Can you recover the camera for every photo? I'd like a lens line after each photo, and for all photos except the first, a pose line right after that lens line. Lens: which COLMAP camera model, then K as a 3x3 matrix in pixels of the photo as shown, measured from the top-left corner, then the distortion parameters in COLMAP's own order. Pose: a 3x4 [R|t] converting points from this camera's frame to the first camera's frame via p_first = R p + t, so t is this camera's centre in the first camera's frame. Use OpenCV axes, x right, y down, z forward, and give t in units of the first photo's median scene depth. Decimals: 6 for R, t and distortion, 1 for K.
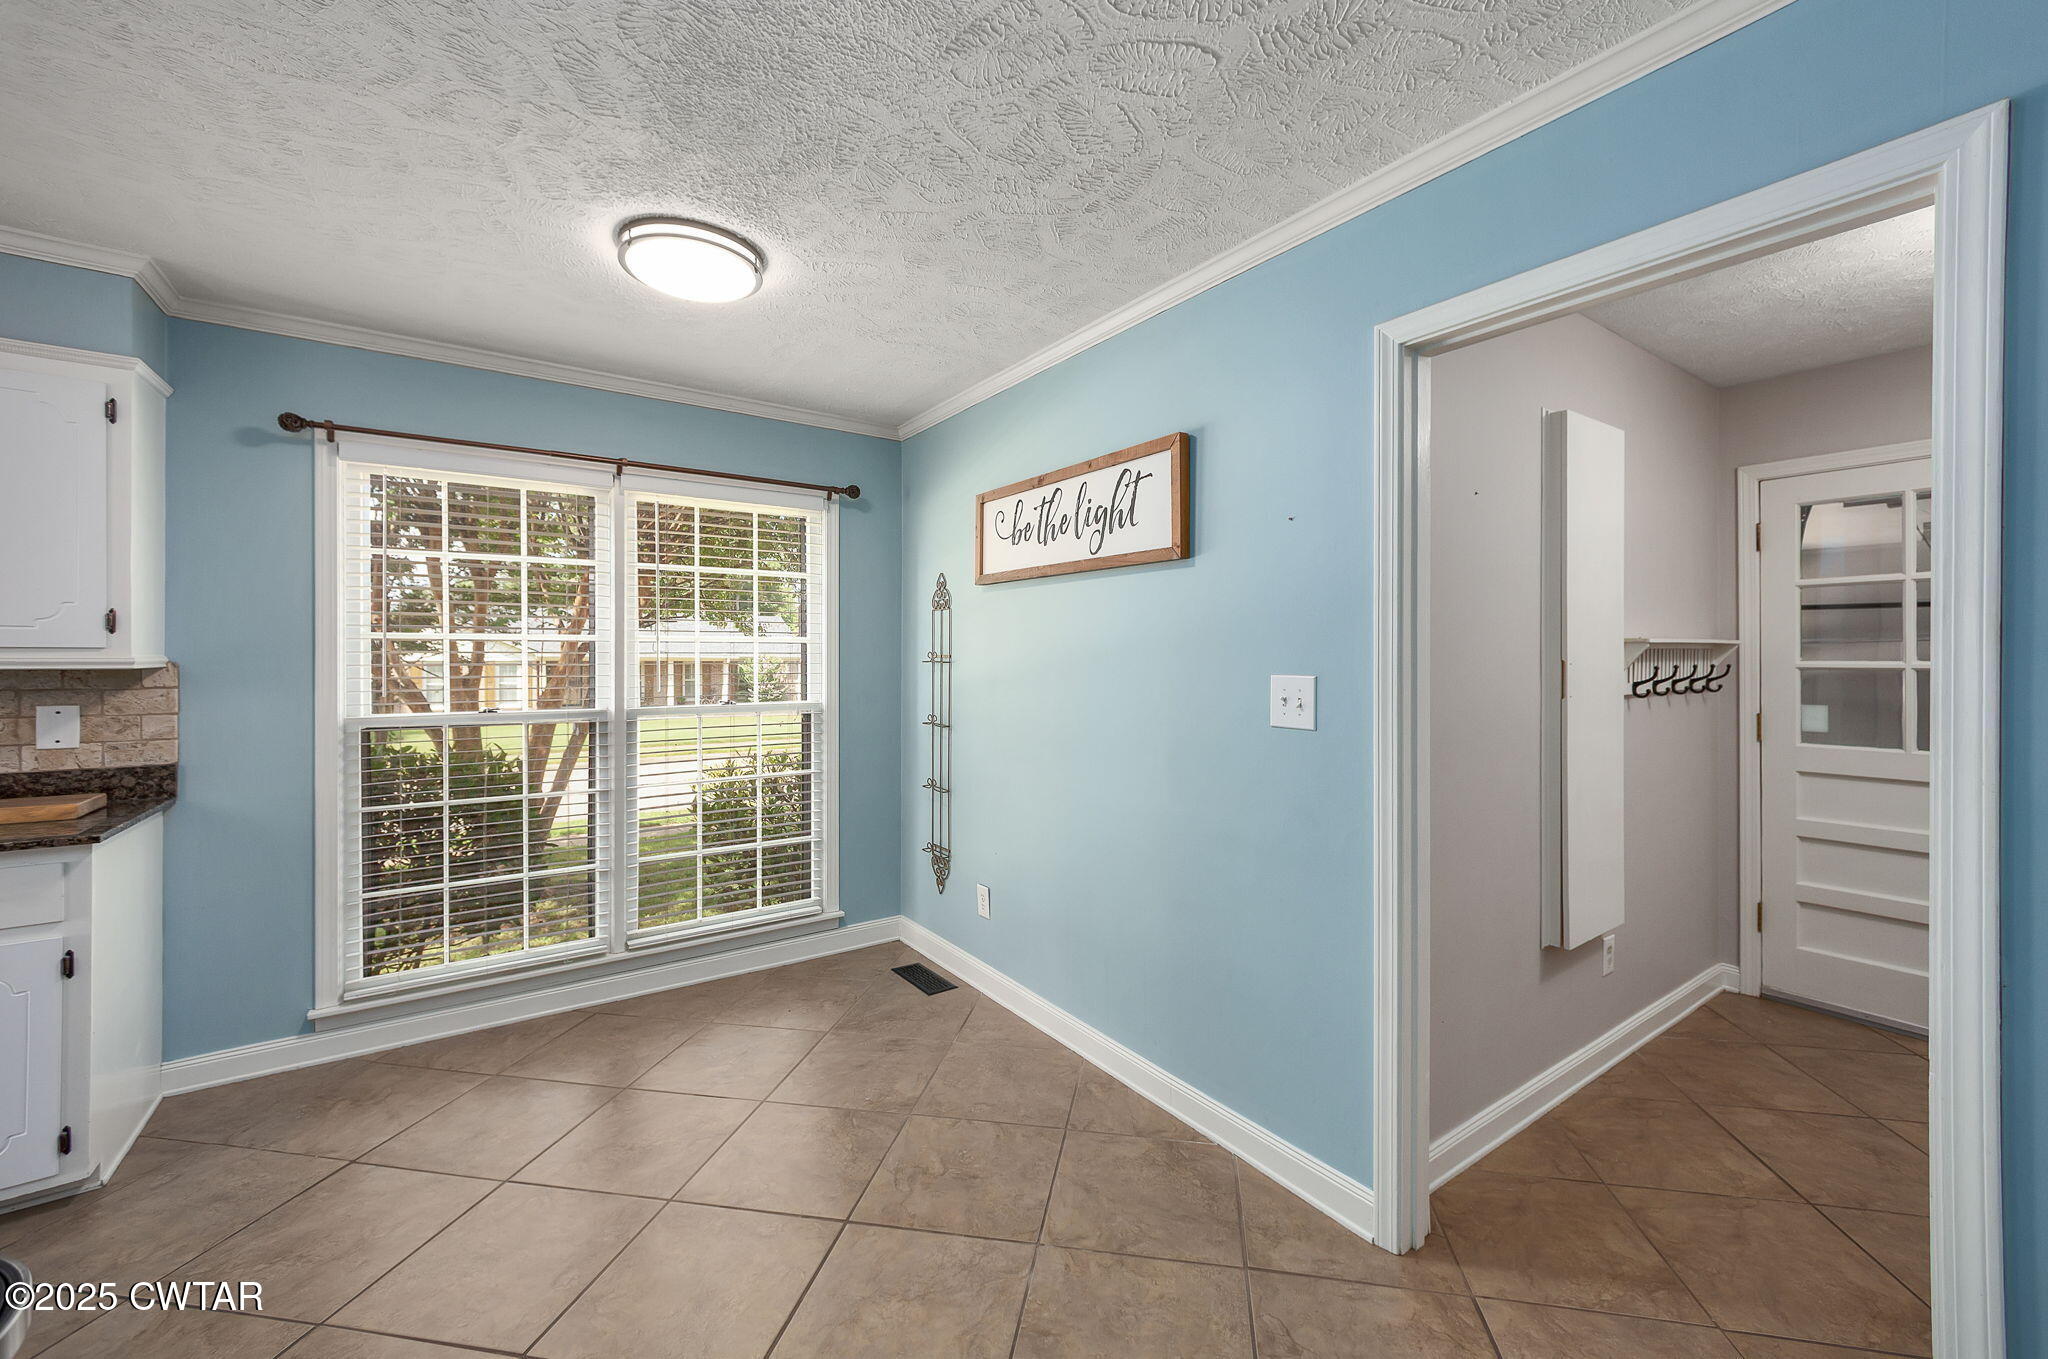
lens RADIAL K [[816.5, 0, 1035.0], [0, 816.5, 660.0], [0, 0, 1]] dist [0.010351, 0.000018]
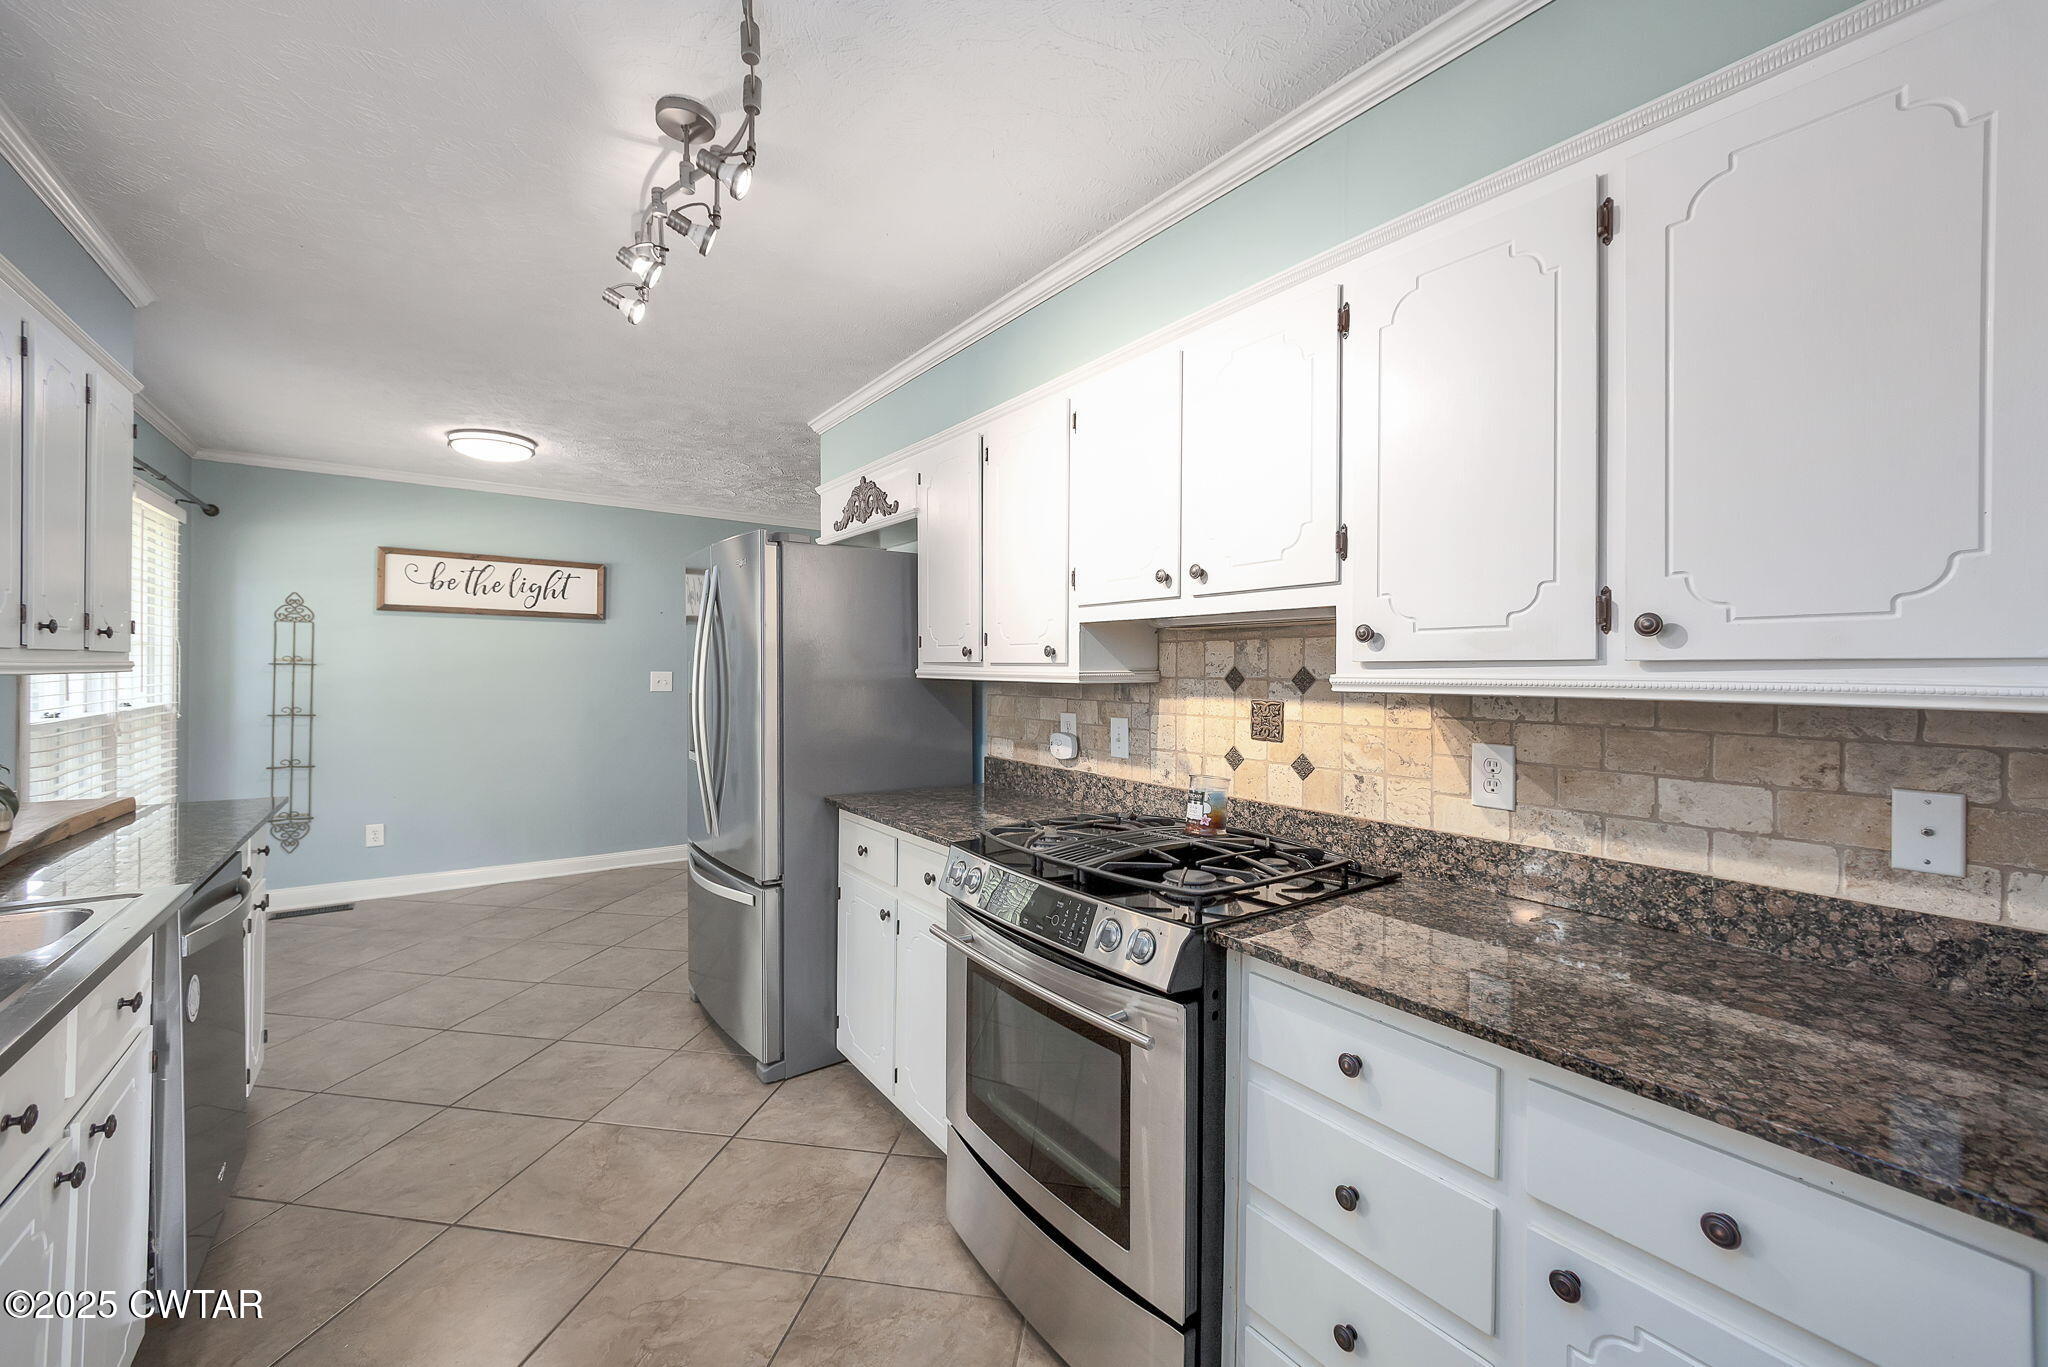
lens RADIAL K [[816.5, 0, 1035.0], [0, 816.5, 664.0], [0, 0, 1]] dist [0.010351, 0.000018]
pose [[-0.021858, 0.007269, 0.999735, -1.725600], [-0.007004, 0.999948, -0.007424, 0.003677], [-0.999737, -0.007164, -0.021806, -0.113589]]
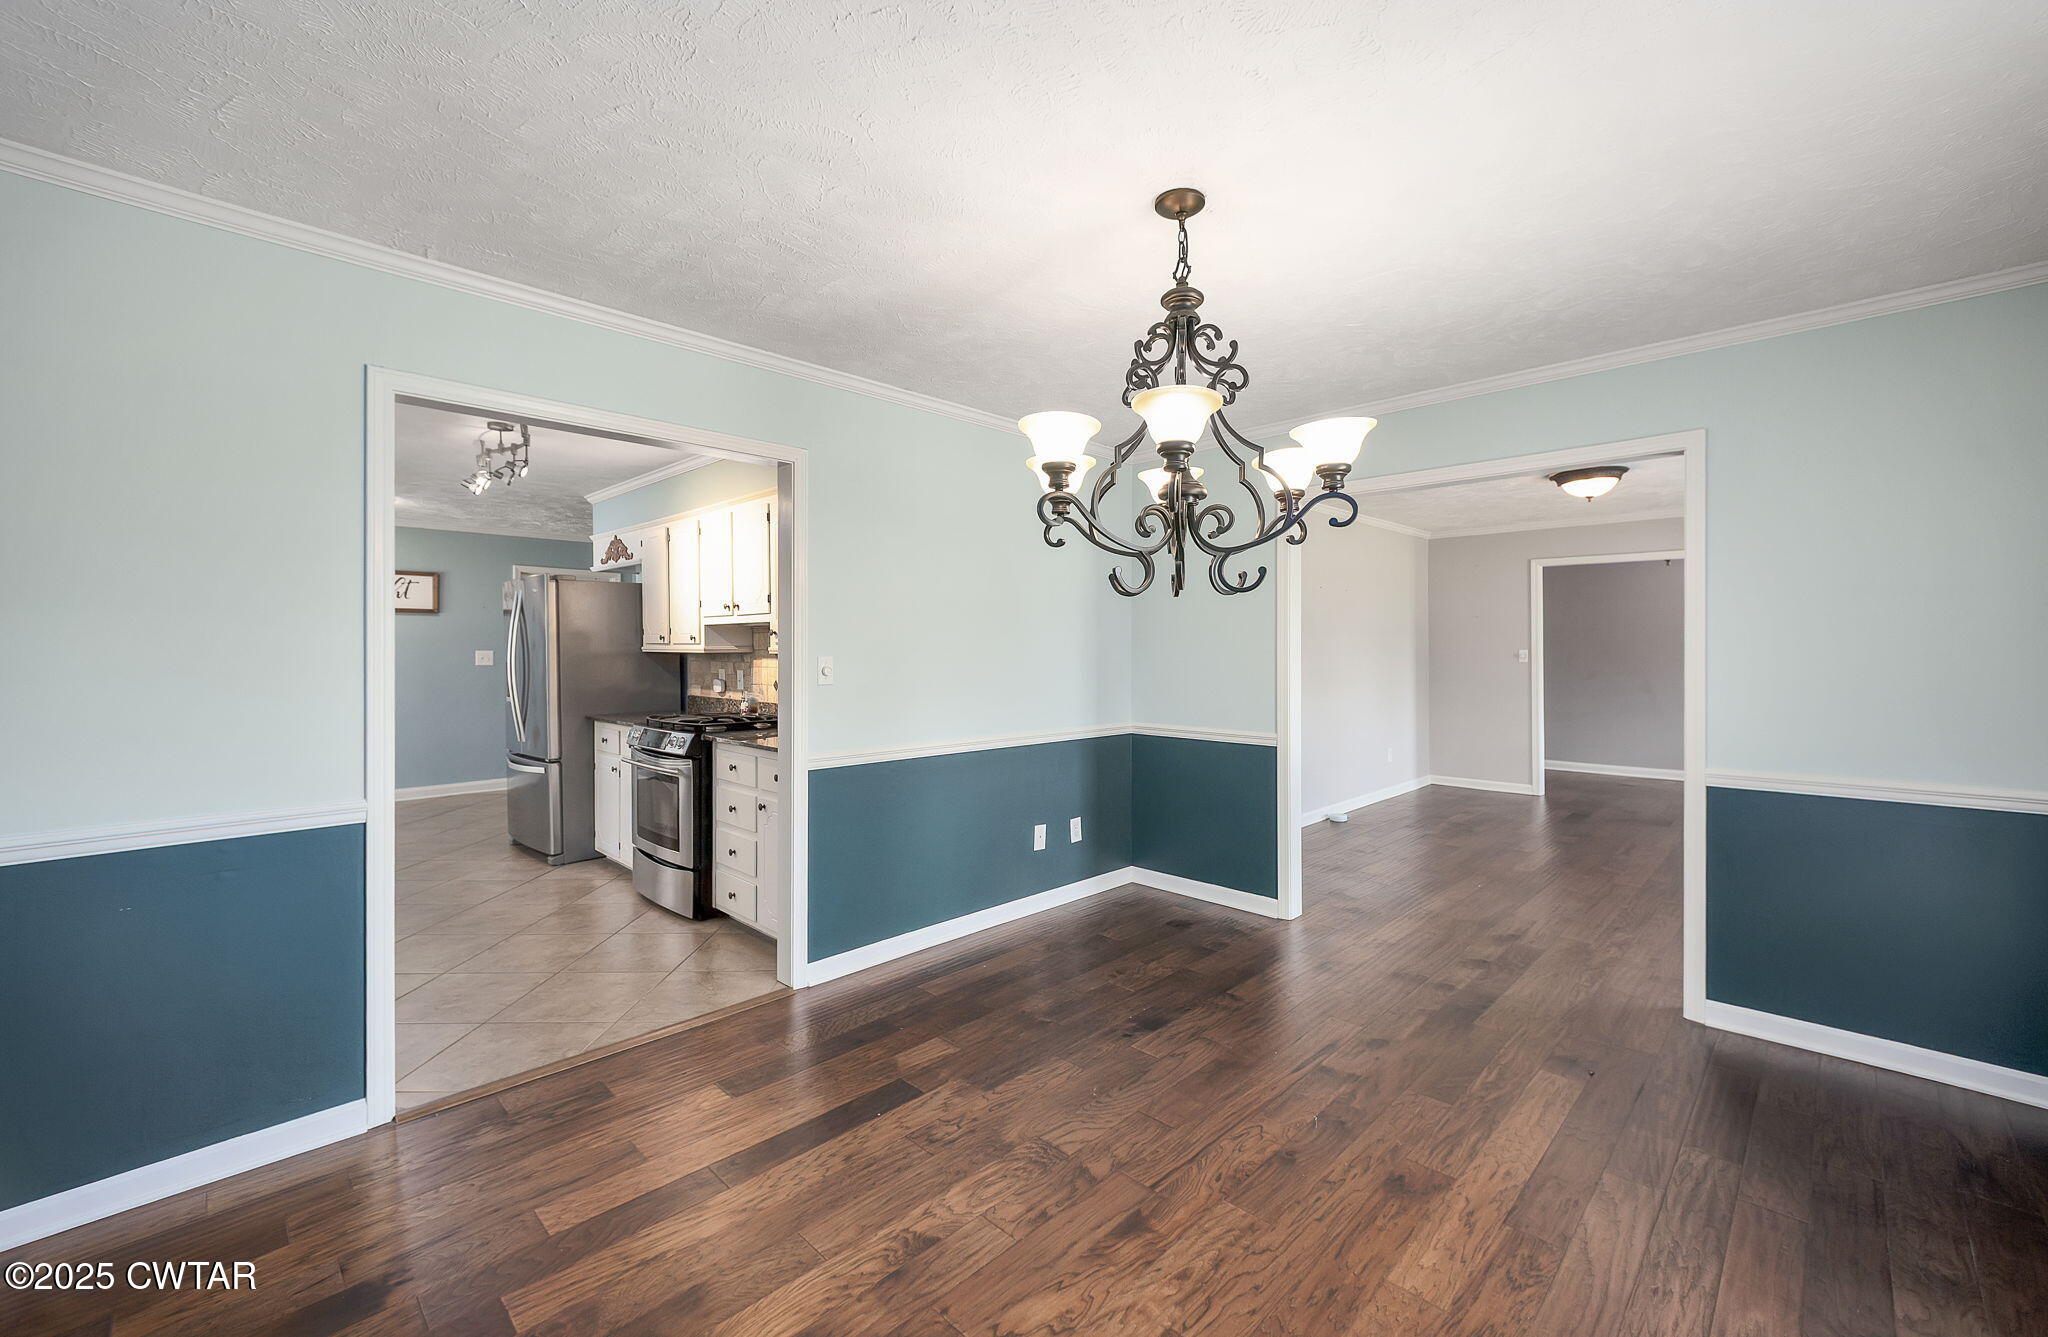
lens RADIAL K [[855.9, 0, 1060.0], [0, 855.9, 644.9], [0, 0, 1]] dist [-0.000187, -0.000044]
pose [[-0.195713, 0.003089, 0.980656, -2.846495], [0.001402, 0.999995, -0.002870, 0.006122], [-0.980660, 0.000813, -0.195716, -0.557338]]
